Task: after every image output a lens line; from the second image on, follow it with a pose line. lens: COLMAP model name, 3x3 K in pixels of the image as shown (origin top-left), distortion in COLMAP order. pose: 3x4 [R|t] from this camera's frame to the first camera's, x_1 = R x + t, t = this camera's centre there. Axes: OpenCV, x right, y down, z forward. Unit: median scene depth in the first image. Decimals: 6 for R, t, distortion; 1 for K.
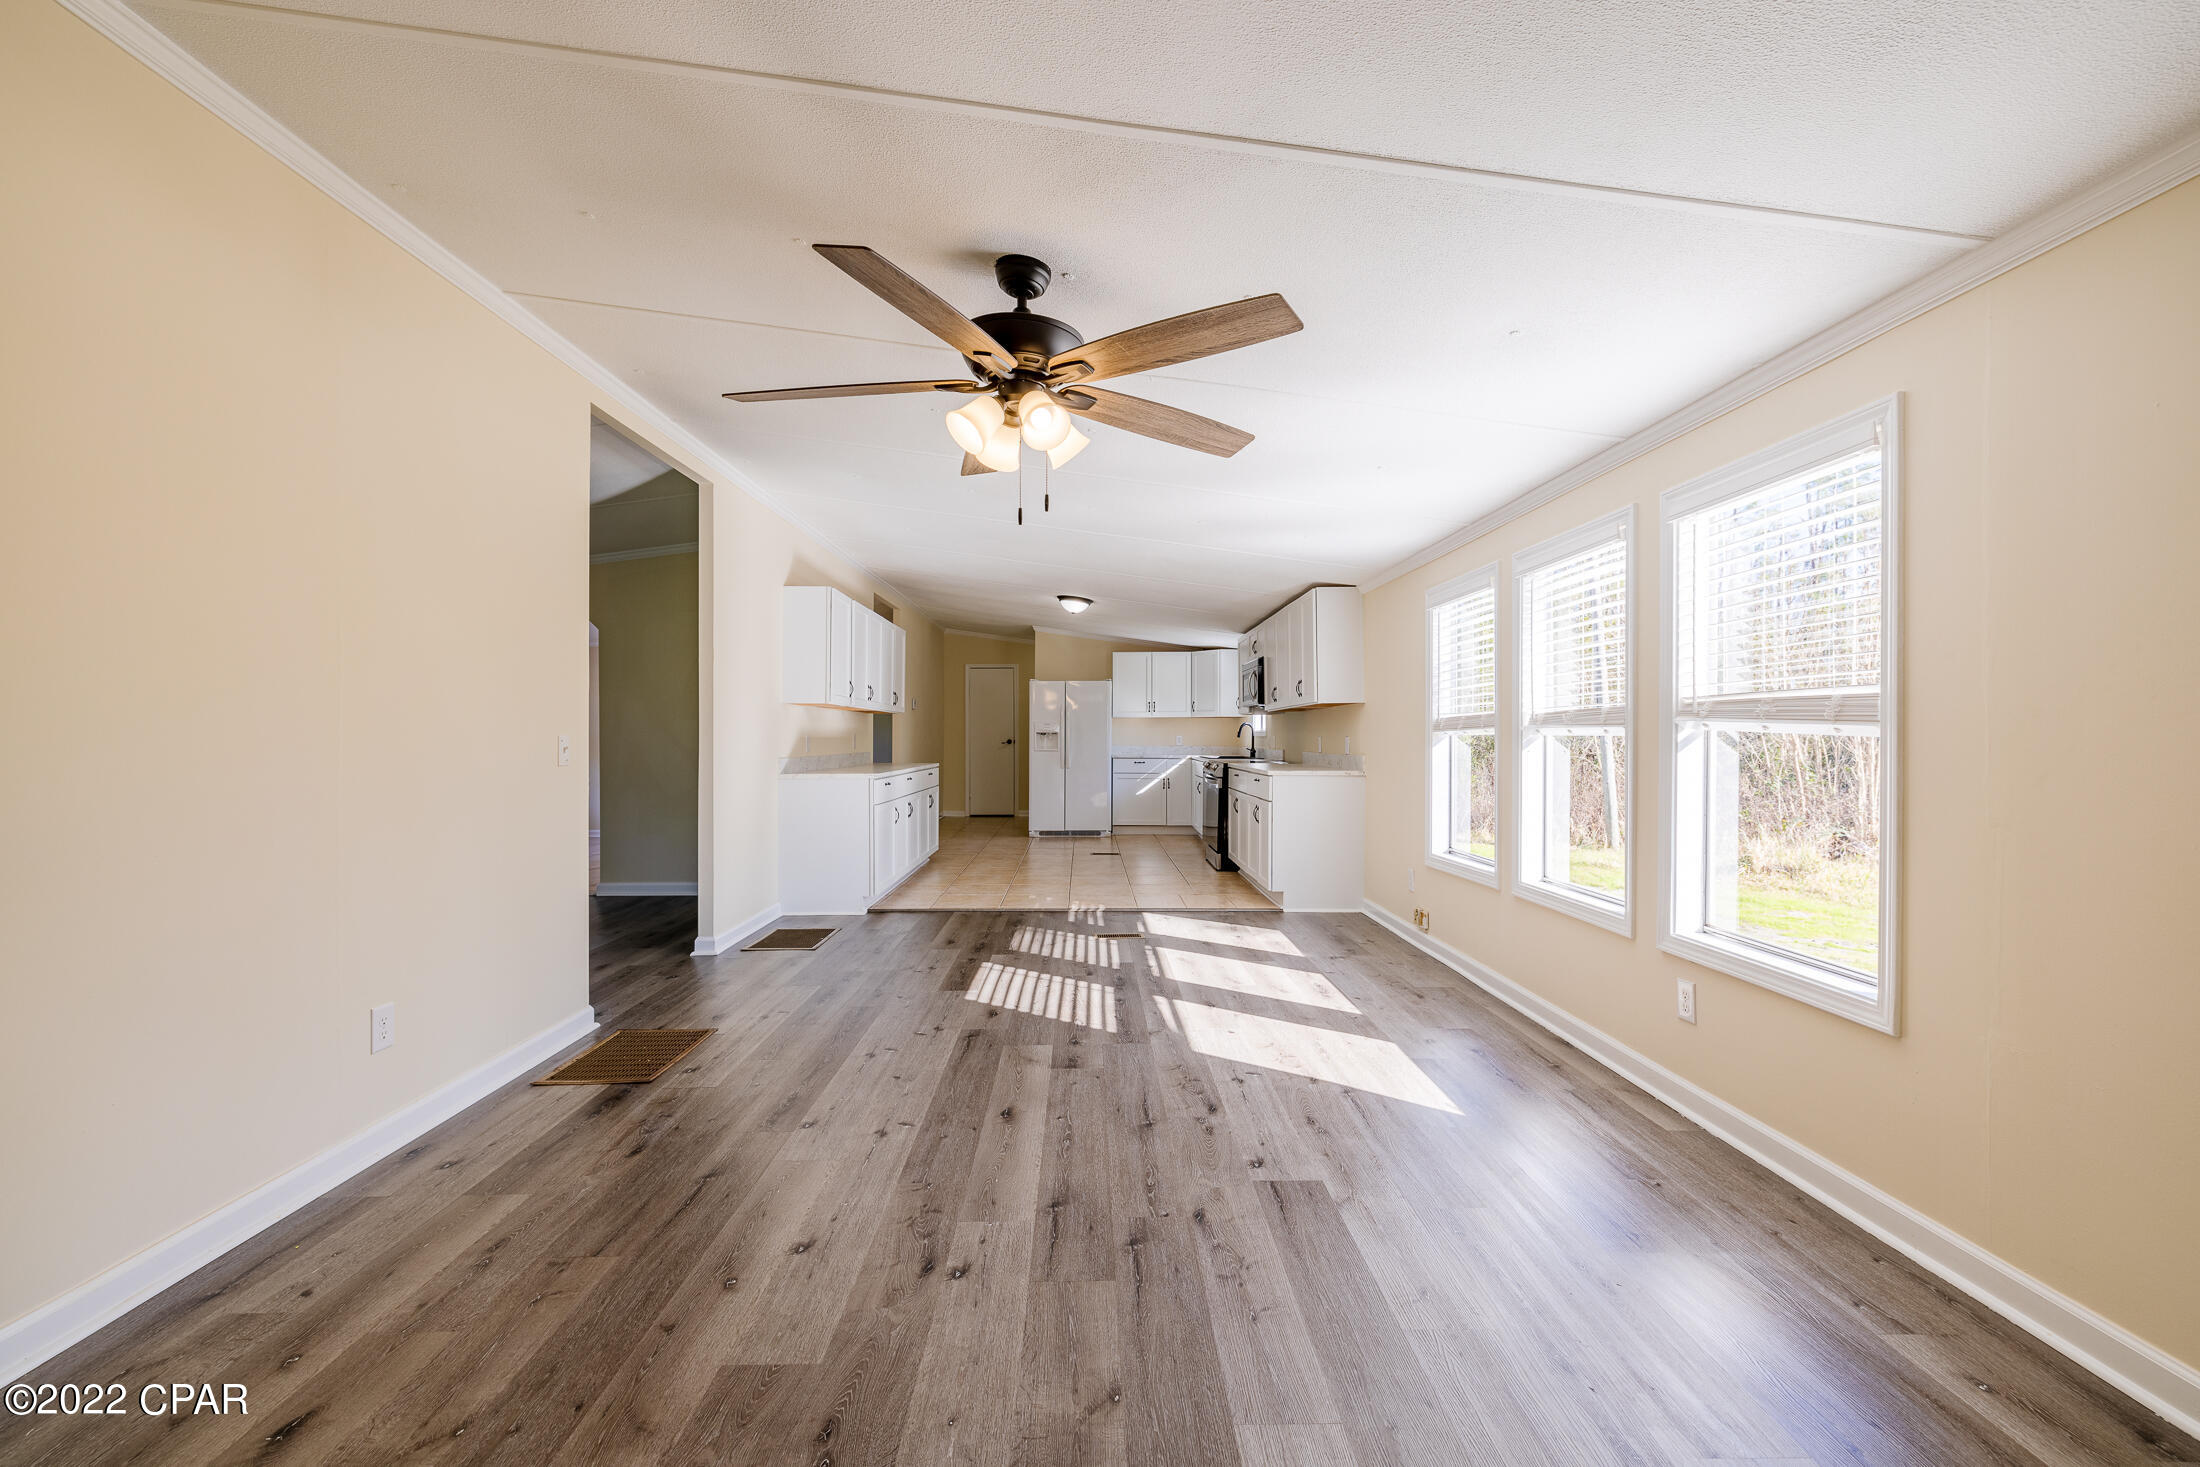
lens RADIAL K [[939.8, 0, 1094.3], [0, 939.8, 735.5], [0, 0, 1]] dist [0.002873, -0.001466]
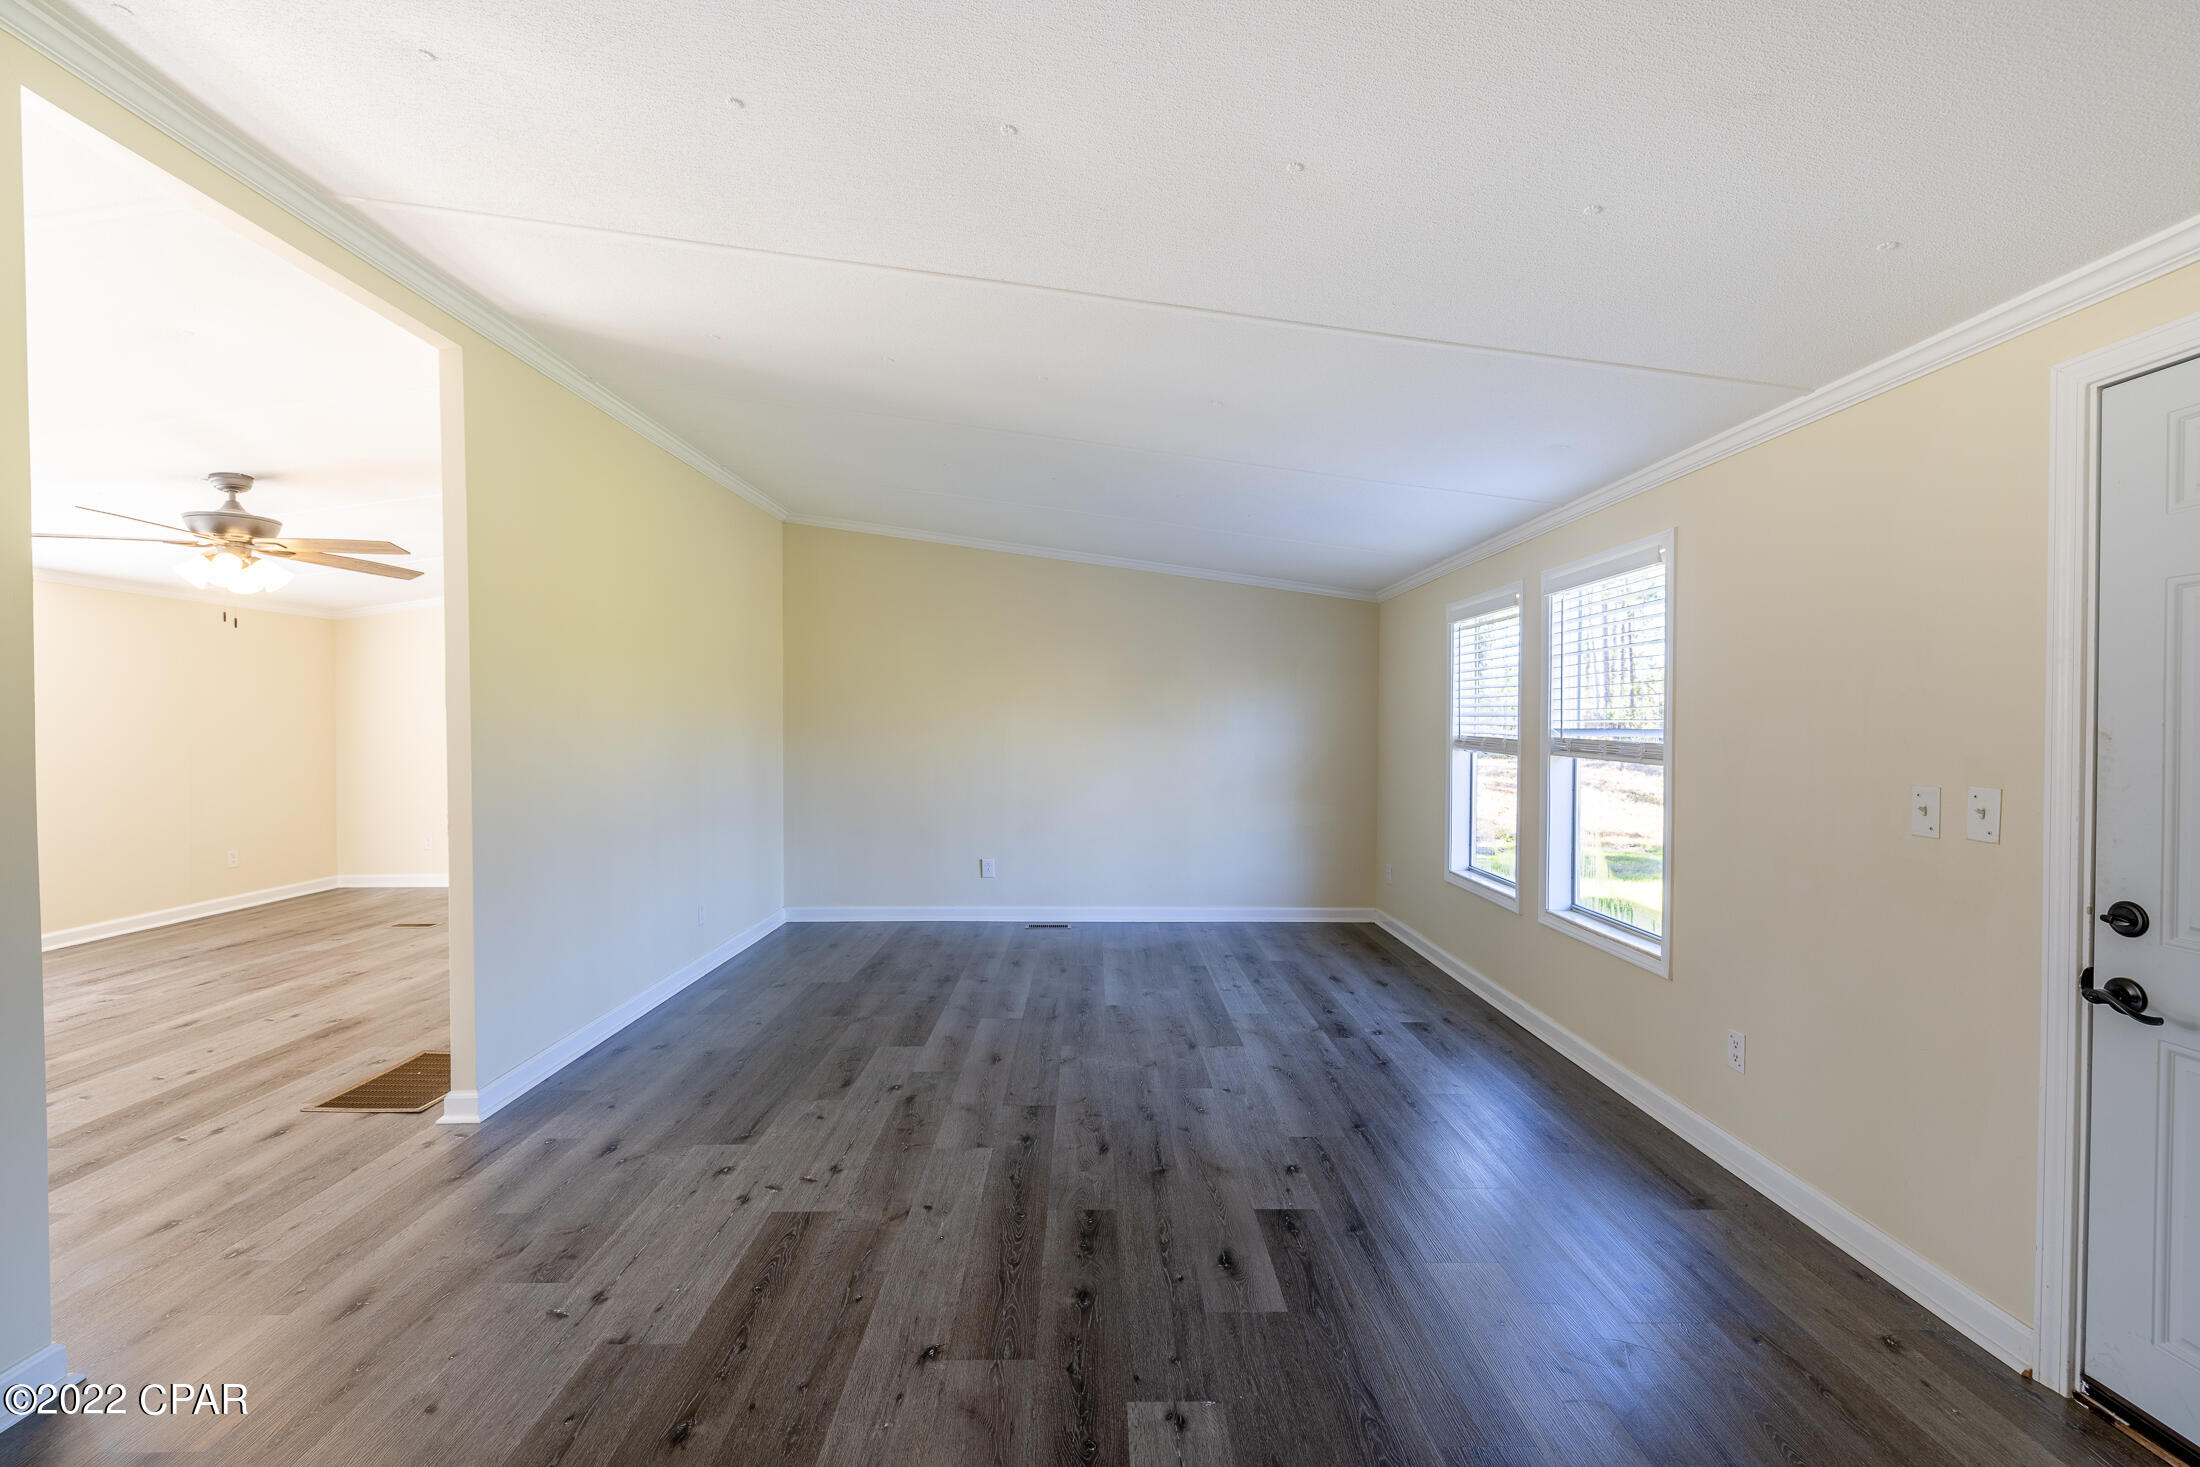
lens RADIAL K [[939.8, 0, 1084.1], [0, 939.8, 732.3], [0, 0, 1]] dist [0.002873, -0.001466]
pose [[-0.999716, 0.003461, 0.023577, -1.112876], [0.003708, 0.999939, 0.010433, -0.032092], [-0.023539, 0.010517, -0.999668, 1.803334]]
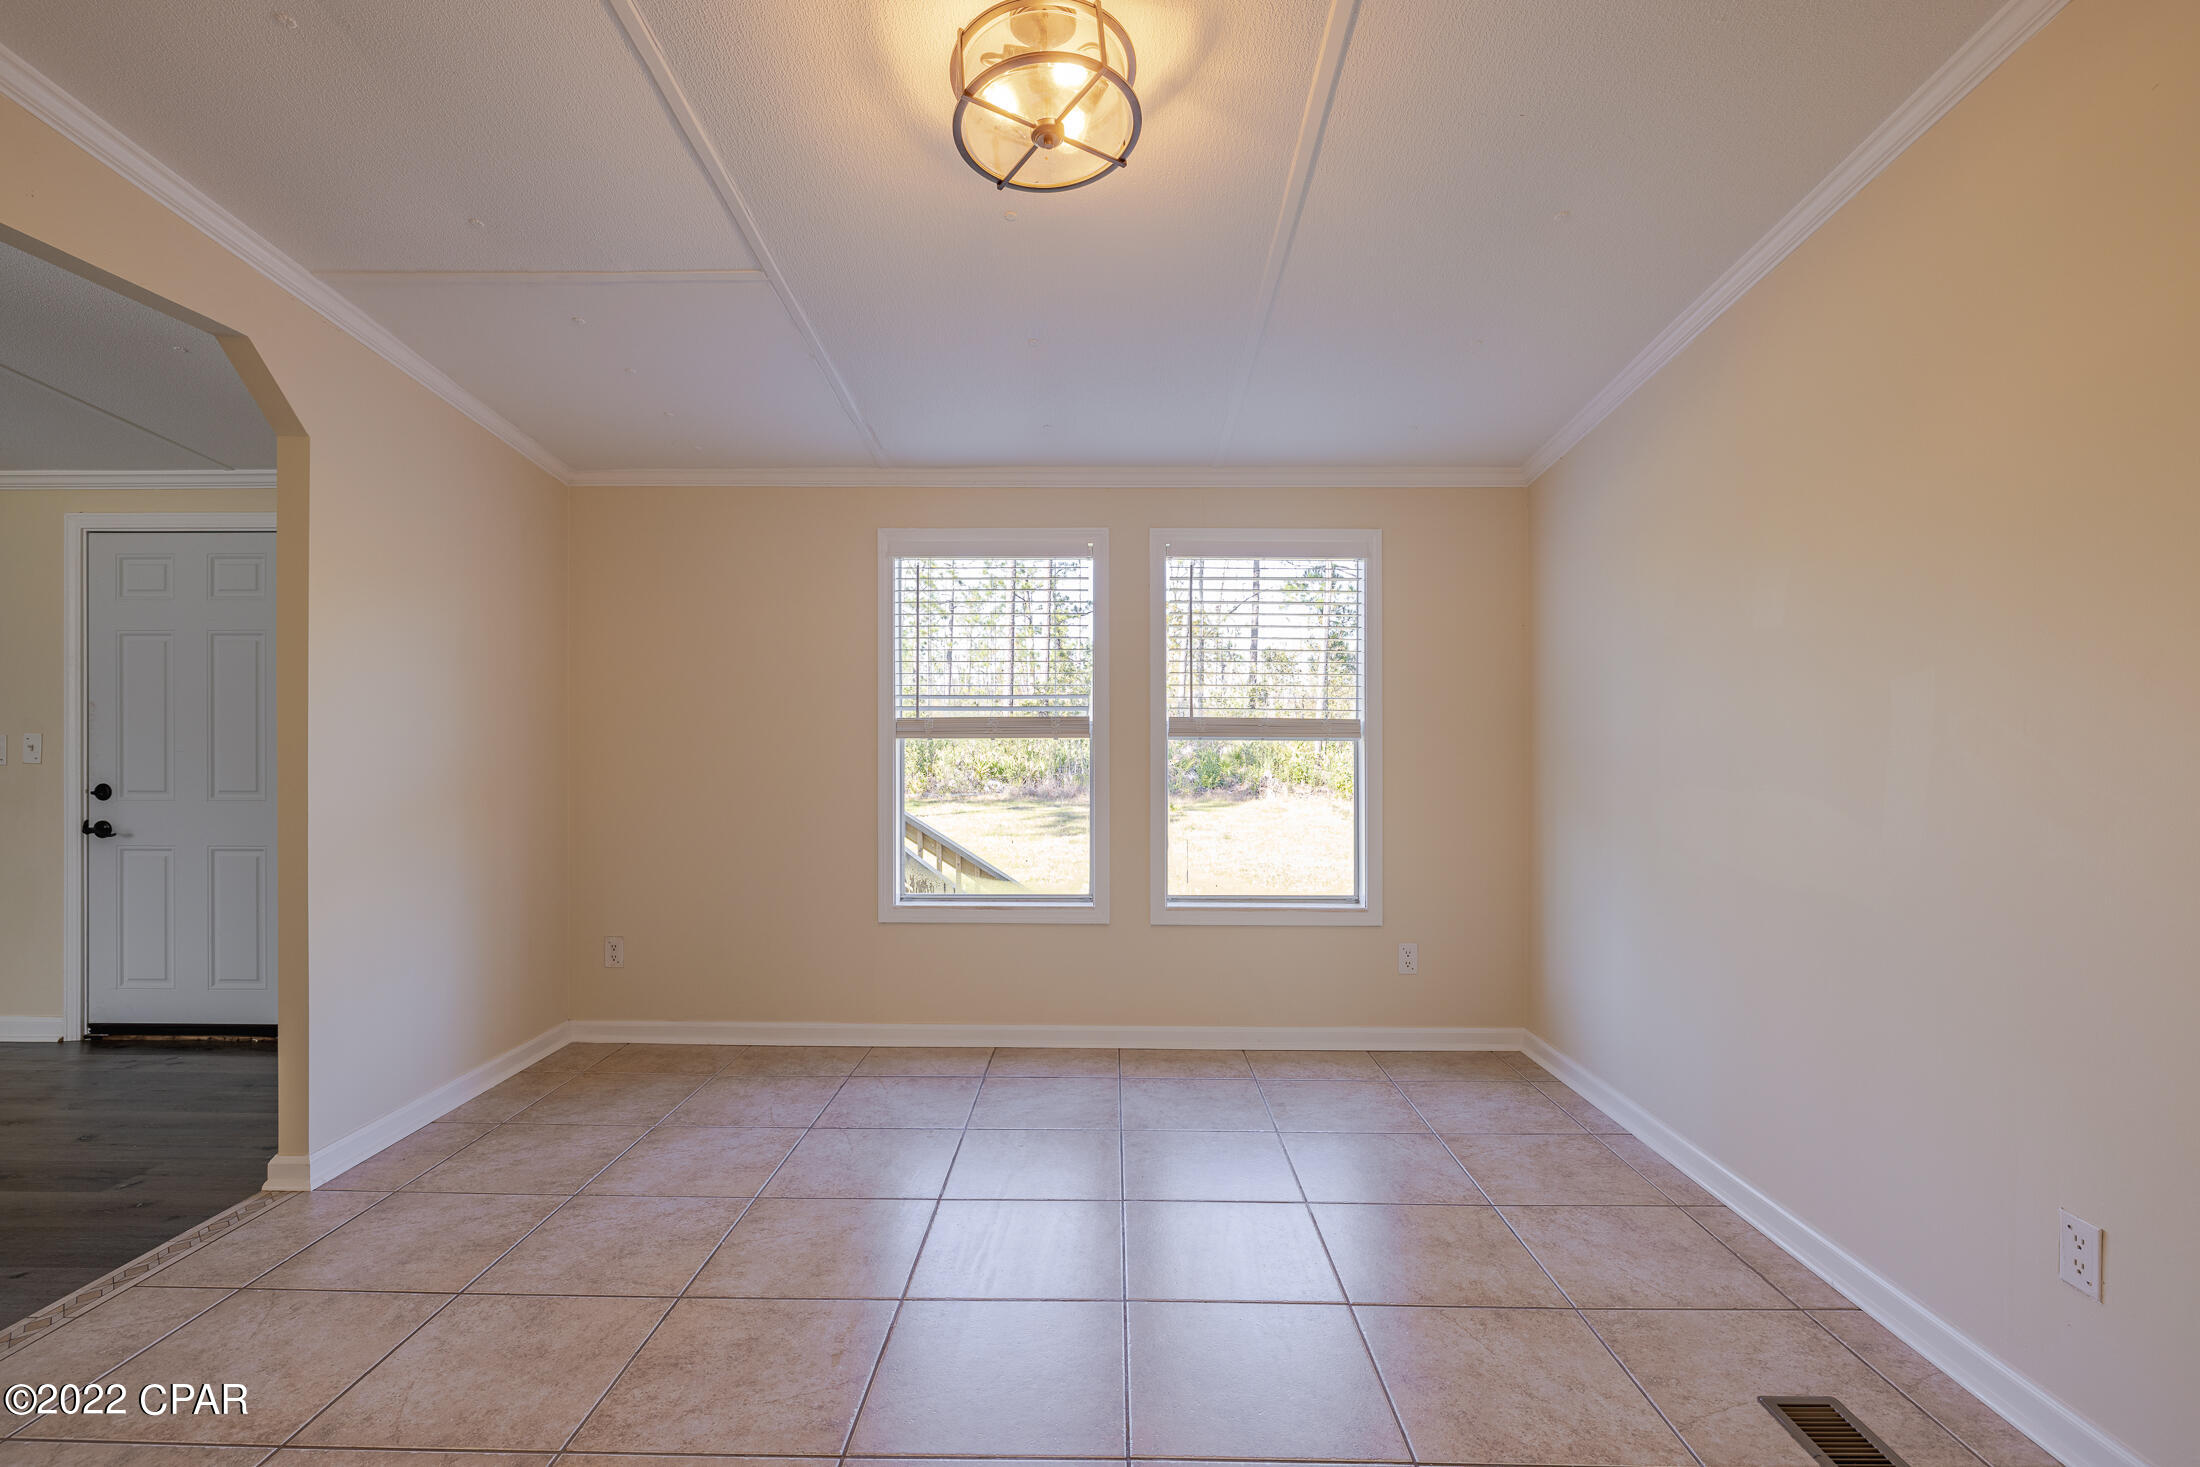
lens RADIAL K [[1037.3, 0, 1114.8], [0, 1037.3, 744.2], [0, 0, 1]] dist [-0.008791, -0.000361]
pose [[-0.038770, 0.012454, -0.999171, -0.603616], [-0.005998, 0.999901, 0.012696, -0.002809], [0.999230, 0.006485, -0.038691, 2.404775]]
